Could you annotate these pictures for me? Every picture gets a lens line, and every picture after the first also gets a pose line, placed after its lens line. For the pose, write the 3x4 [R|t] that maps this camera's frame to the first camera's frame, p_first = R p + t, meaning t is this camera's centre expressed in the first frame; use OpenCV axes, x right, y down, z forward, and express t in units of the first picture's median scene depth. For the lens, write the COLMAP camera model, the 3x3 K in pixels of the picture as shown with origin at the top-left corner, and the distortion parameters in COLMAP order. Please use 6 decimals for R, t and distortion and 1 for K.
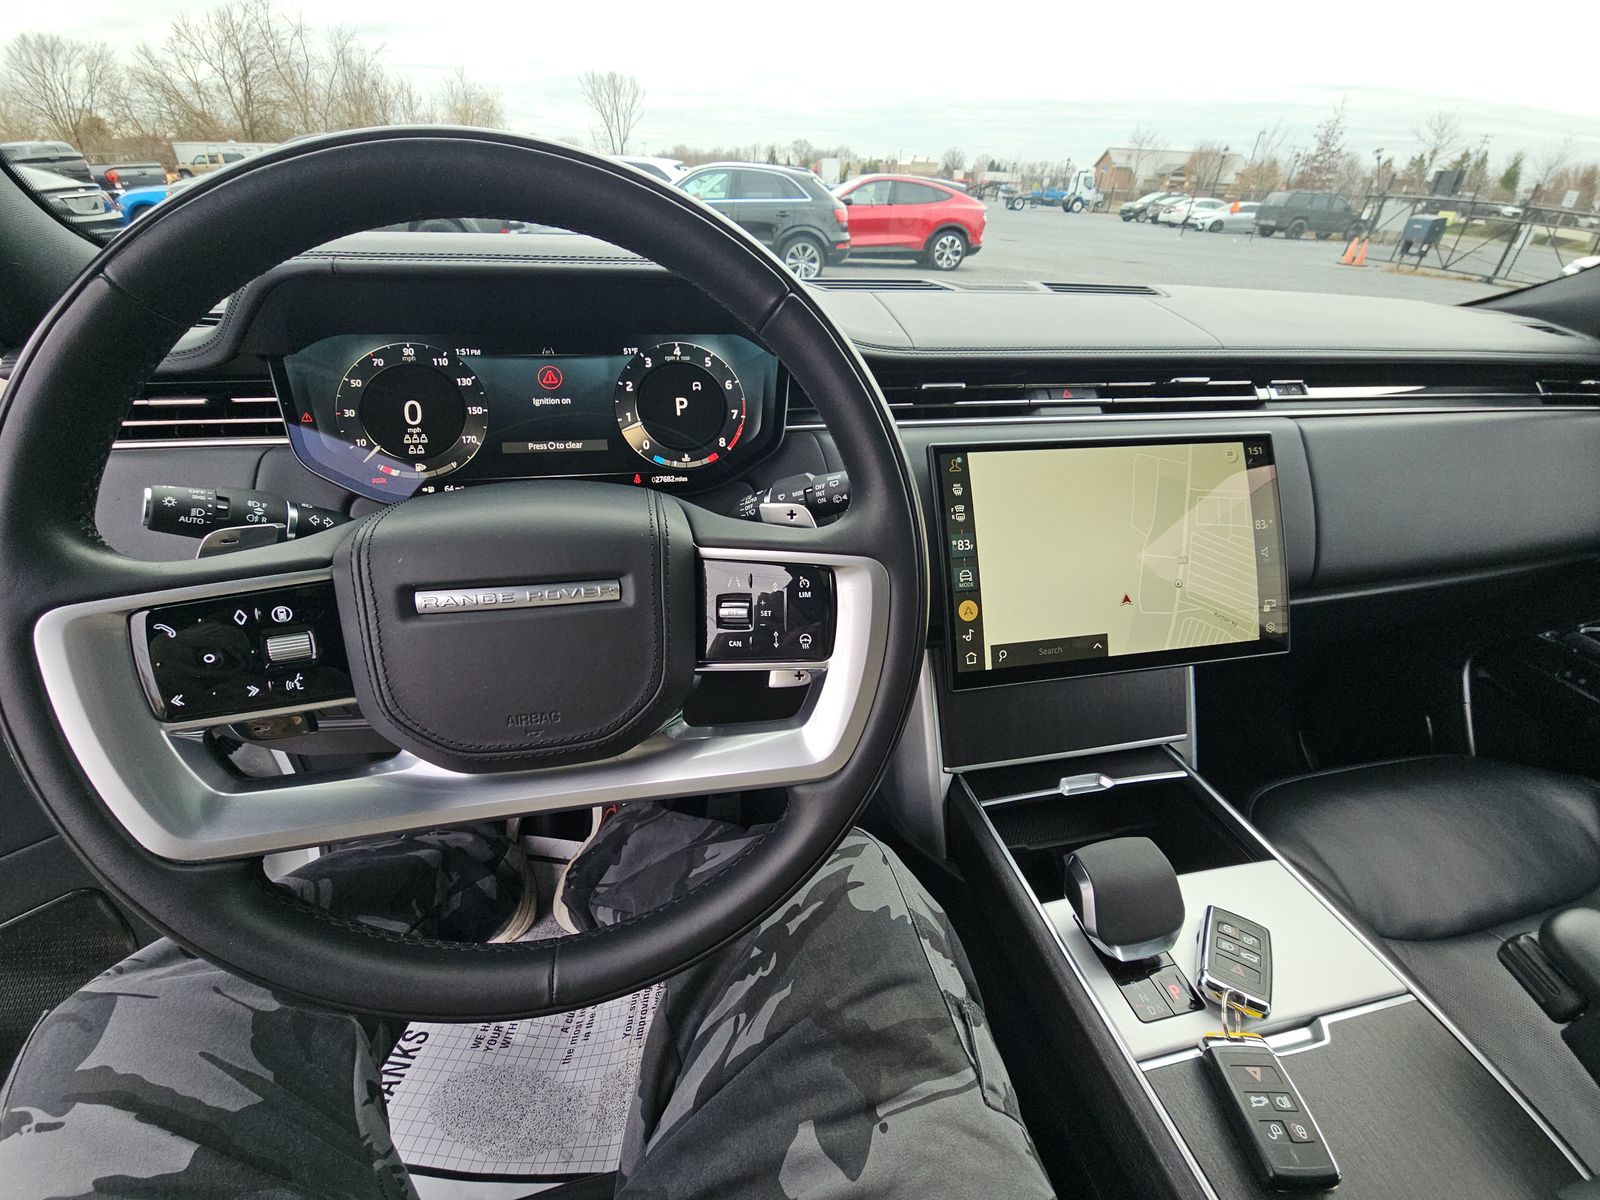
lens RADIAL K [[669.4, 0, 796.0], [0, 669.4, 603.8], [0, 0, 1]] dist [-0.010776, -0.001887]
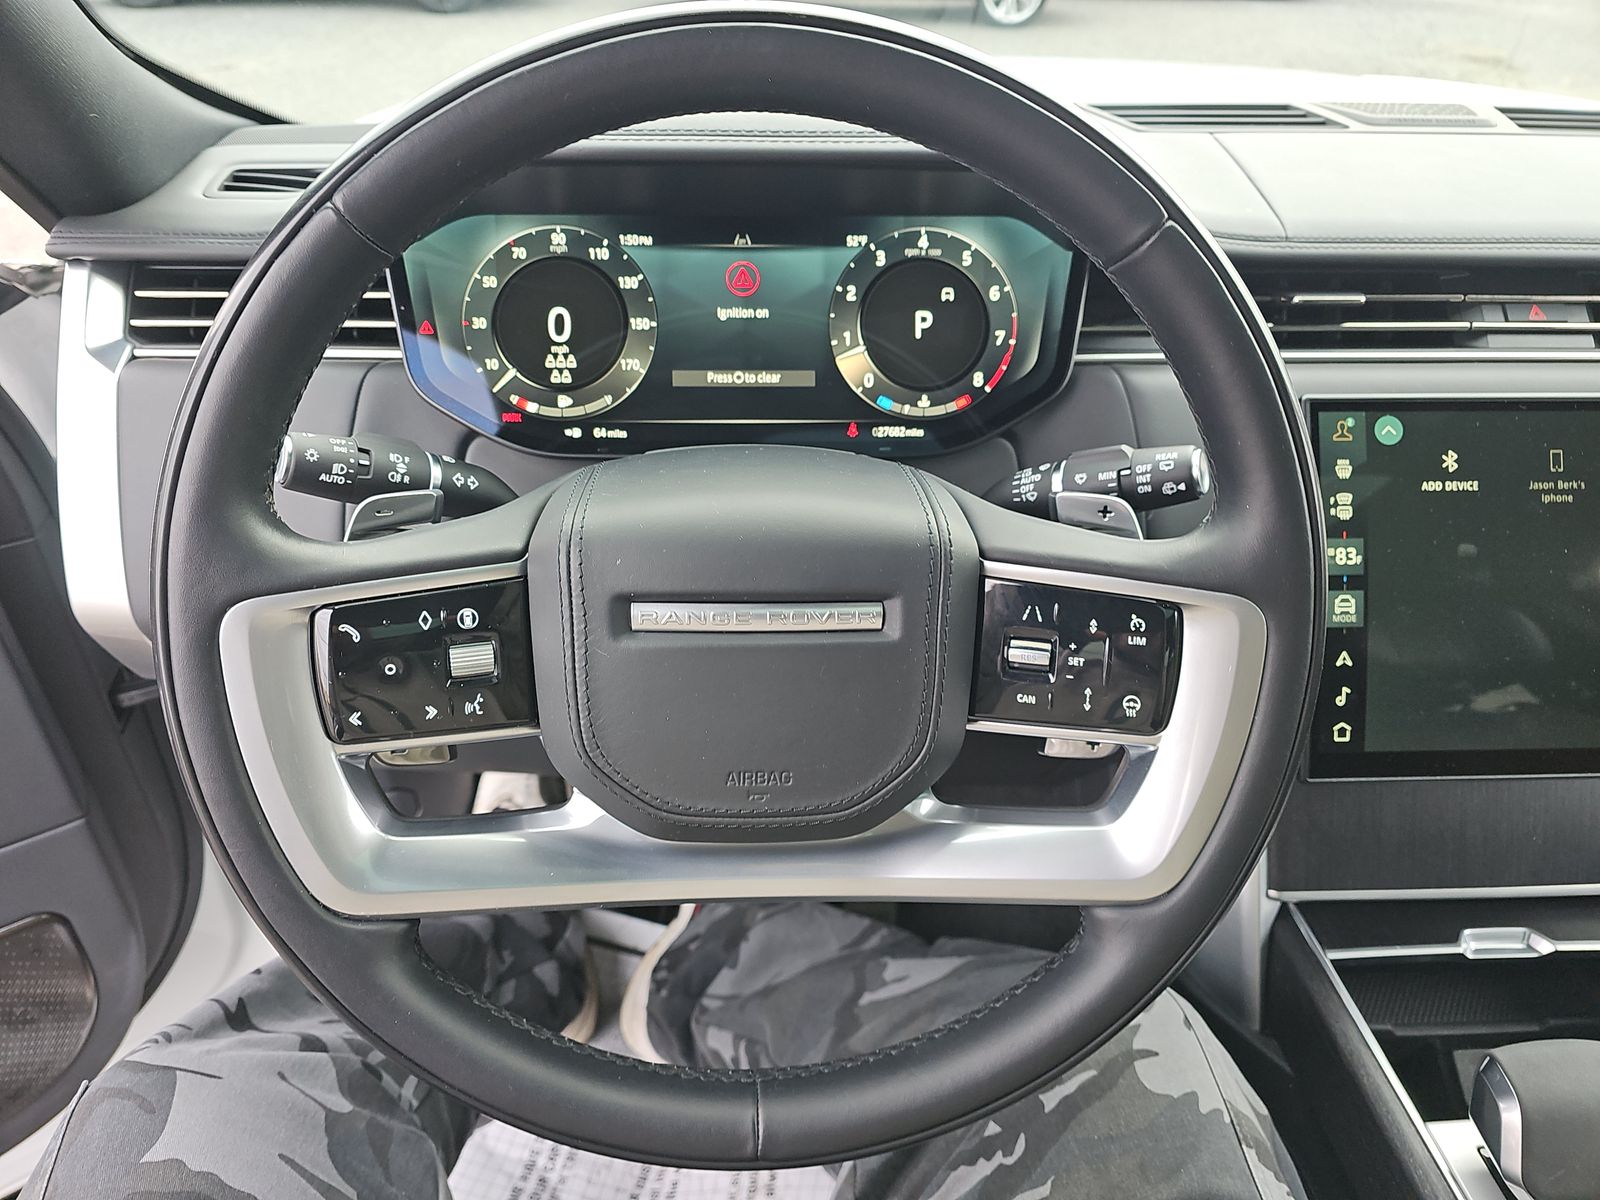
lens RADIAL K [[1082.6, 0, 793.7], [0, 1082.6, 600.0], [0, 0, 1]] dist [0.023564, -0.031332]
pose [[0.984816, 0.078026, -0.155077, -0.118613], [-0.073415, 0.996678, 0.035250, -0.049151], [0.157312, -0.023330, 0.987273, -0.129413]]
